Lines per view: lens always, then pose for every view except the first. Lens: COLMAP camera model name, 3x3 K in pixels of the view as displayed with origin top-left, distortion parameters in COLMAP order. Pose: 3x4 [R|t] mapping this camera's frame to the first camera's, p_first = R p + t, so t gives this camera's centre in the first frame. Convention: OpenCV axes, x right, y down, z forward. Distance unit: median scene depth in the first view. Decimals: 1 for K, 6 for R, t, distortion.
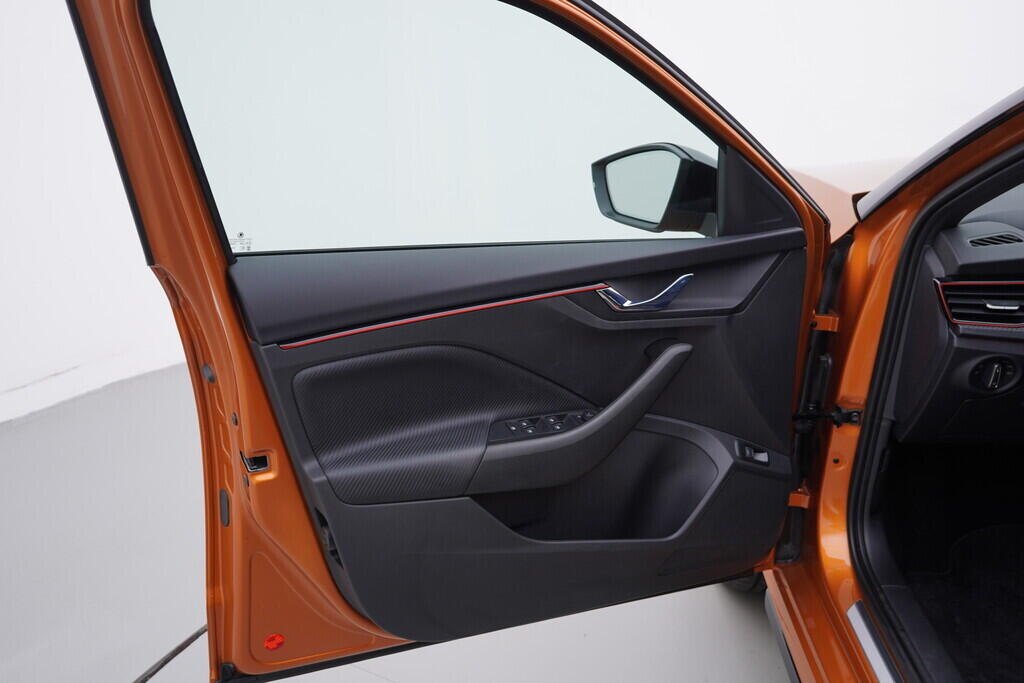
lens RADIAL K [[1052.0, 0, 512.1], [0, 1052.0, 339.9], [0, 0, 1]] dist [0.005327, 0.000000]
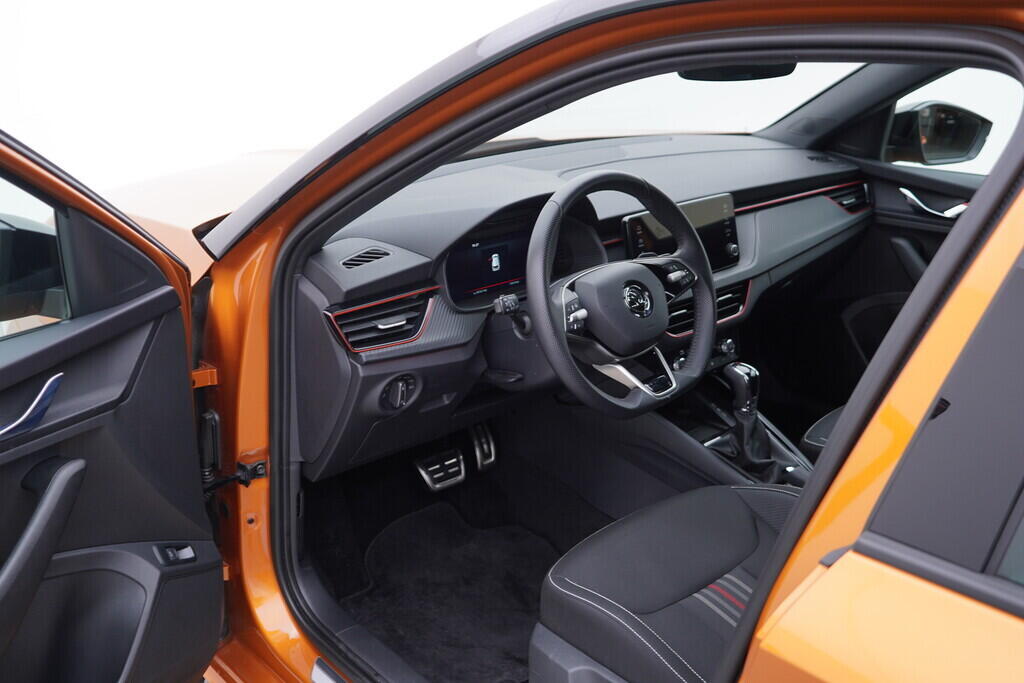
lens RADIAL K [[1052.0, 0, 512.6], [0, 1052.0, 343.8], [0, 0, 1]] dist [0.005327, 0.000000]
pose [[0.744185, -0.238650, 0.623887, -0.059932], [0.230485, 0.968378, 0.095498, -0.076410], [-0.626949, 0.072729, 0.775658, 0.164614]]
